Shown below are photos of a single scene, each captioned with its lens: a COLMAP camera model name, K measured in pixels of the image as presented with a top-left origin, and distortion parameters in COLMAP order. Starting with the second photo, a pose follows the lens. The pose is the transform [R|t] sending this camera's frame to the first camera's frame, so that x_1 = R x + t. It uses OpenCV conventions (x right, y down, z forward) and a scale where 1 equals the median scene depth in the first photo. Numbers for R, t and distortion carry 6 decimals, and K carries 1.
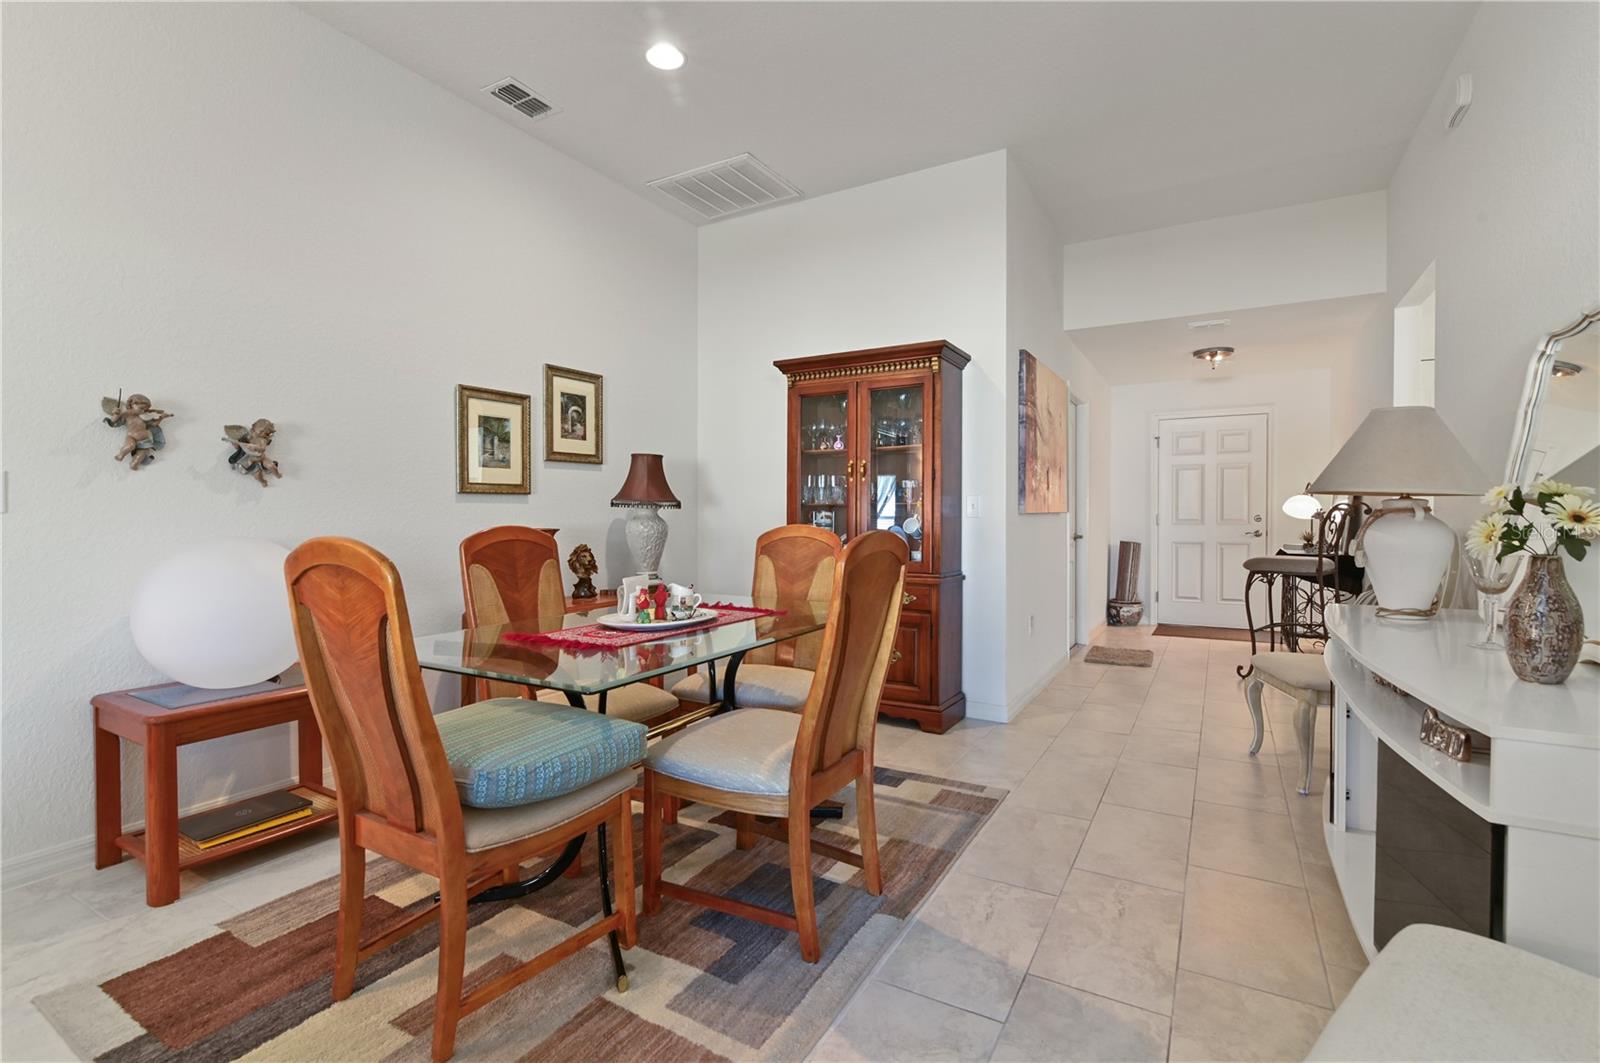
lens RADIAL K [[734.4, 0, 795.7], [0, 734.4, 533.0], [0, 0, 1]] dist [-0.001352, -0.000115]
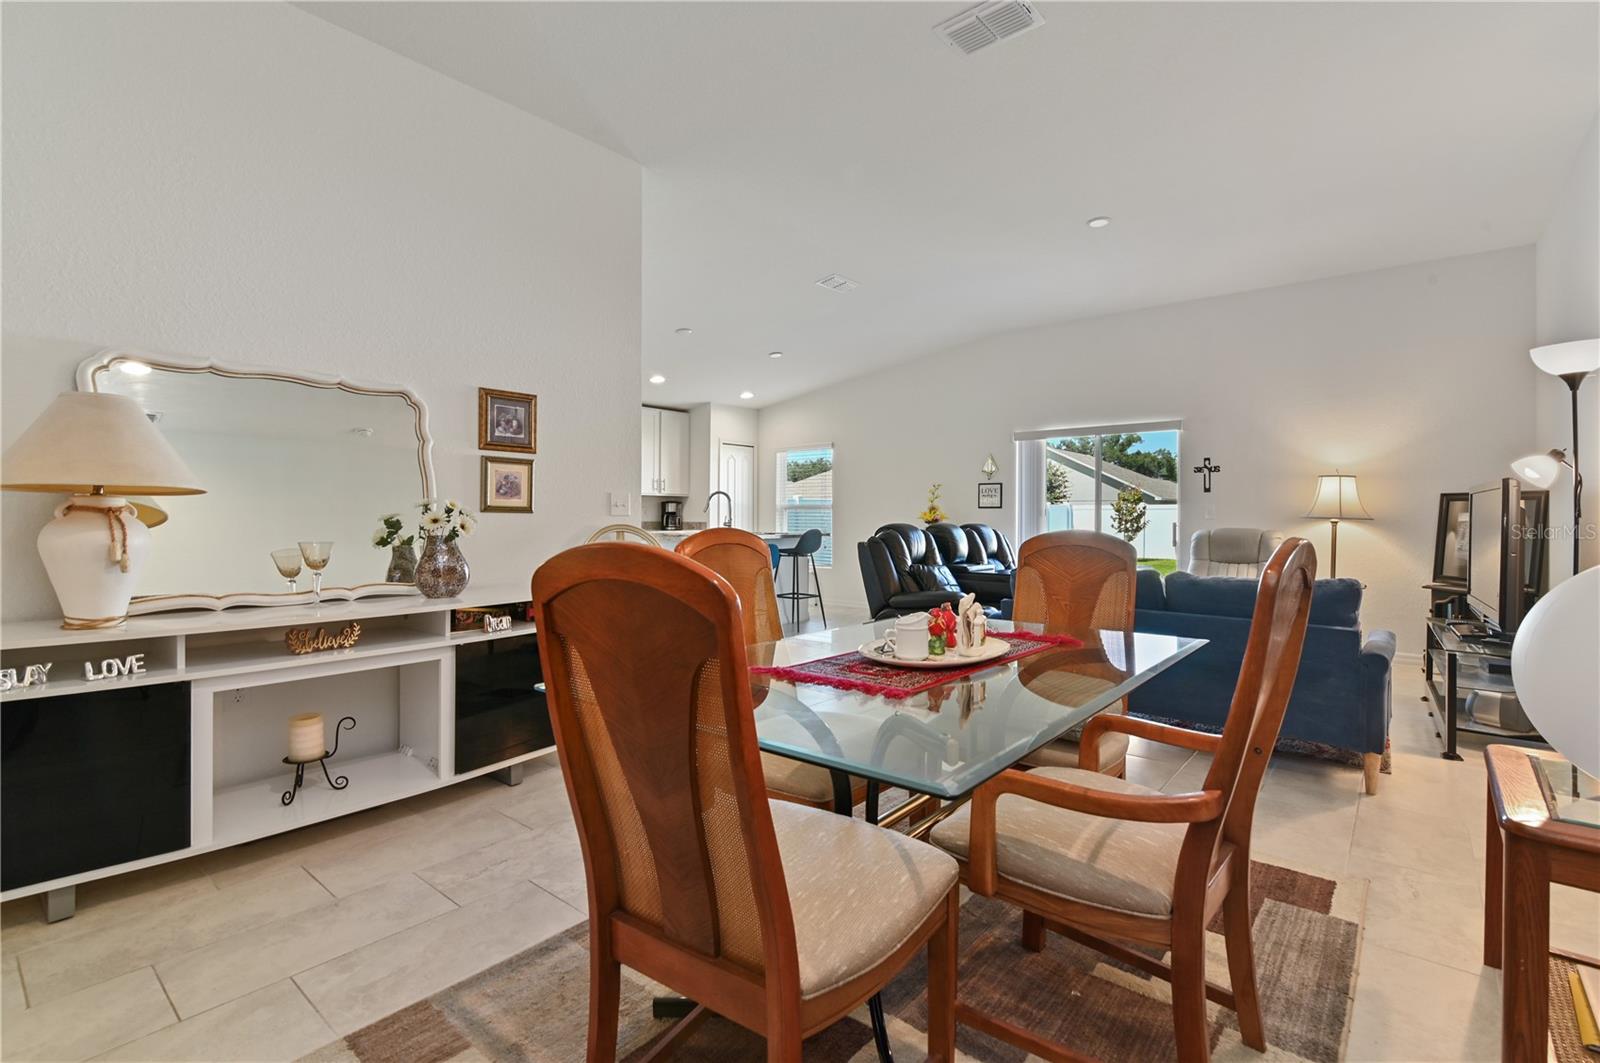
lens RADIAL K [[737.6, 0, 790.1], [0, 737.6, 521.5], [0, 0, 1]] dist [0.000111, -0.000272]
pose [[-0.984849, -0.005089, 0.173341, -0.100137], [-0.000237, 0.999608, 0.028001, -0.023312], [-0.173415, 0.027536, -0.984464, 1.035869]]
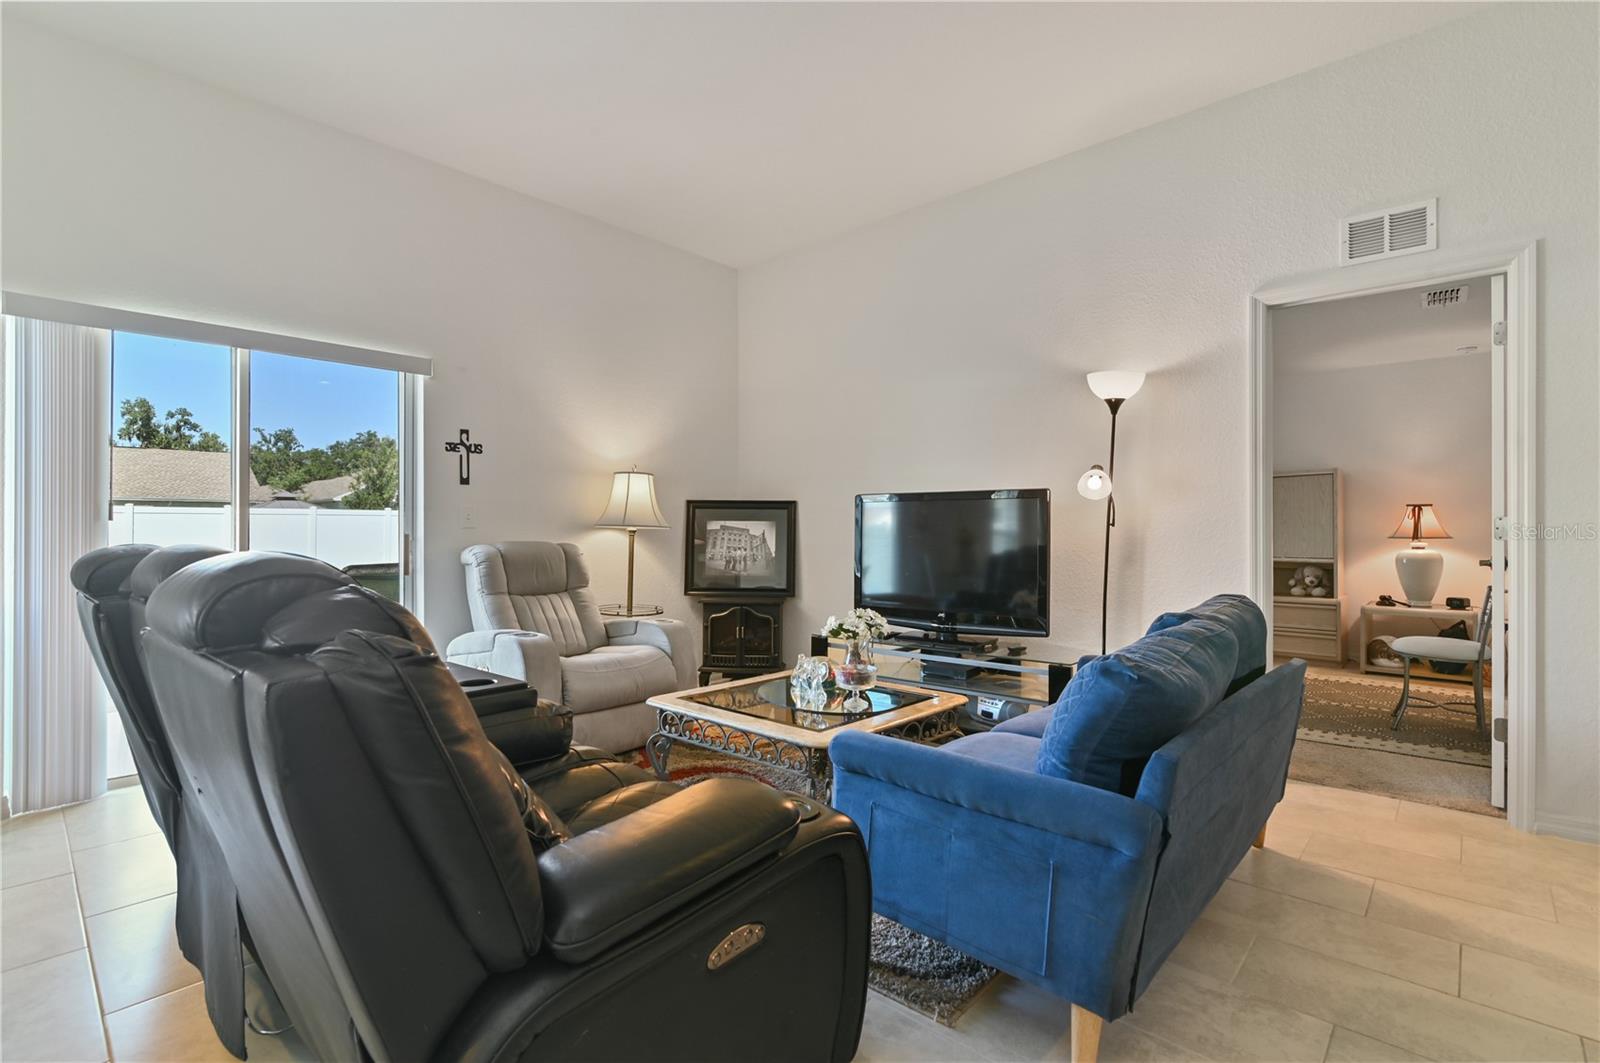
lens RADIAL K [[753.2, 0, 793.2], [0, 753.2, 526.0], [0, 0, 1]] dist [-0.002079, -0.000757]
pose [[-0.218584, -0.004438, -0.975808, 0.185036], [-0.024182, 0.999707, 0.000870, 0.002546], [0.975518, 0.023787, -0.218628, -0.042748]]
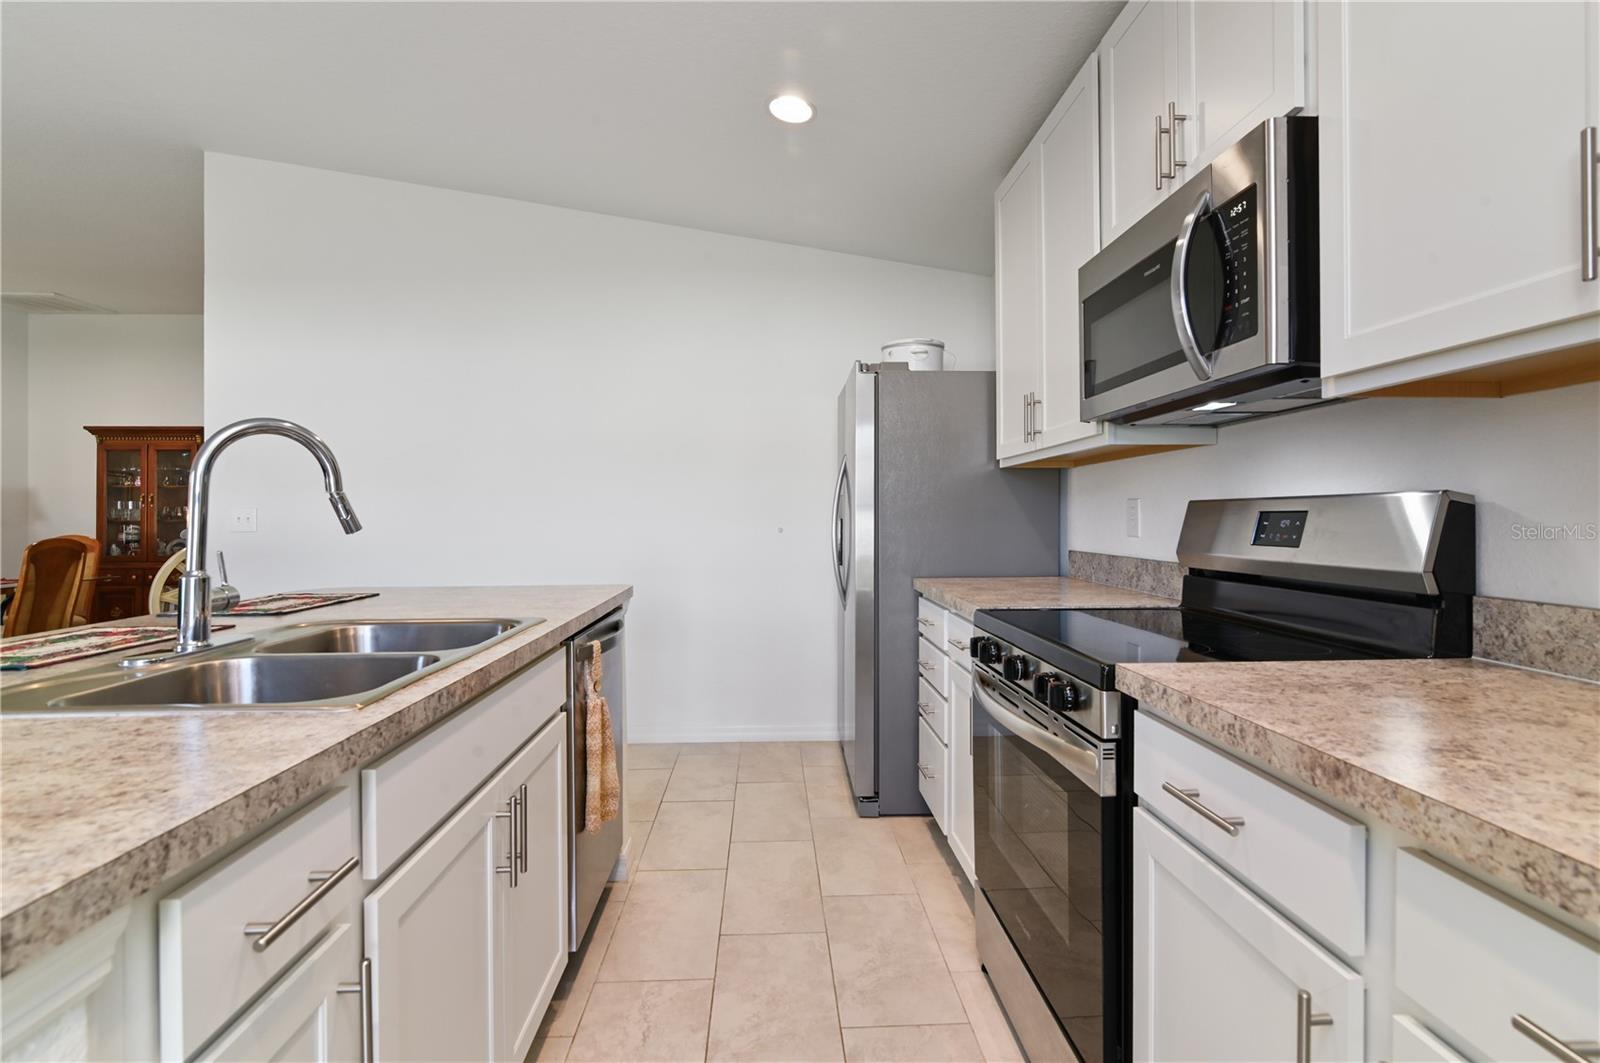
lens RADIAL K [[739.7, 0, 803.2], [0, 739.7, 522.9], [0, 0, 1]] dist [-0.003756, -0.000376]
pose [[0.830940, -0.000500, 0.556362, 0.373912], [0.016346, 0.999590, -0.023514, 0.027356], [-0.556122, 0.028633, 0.830608, -1.130807]]
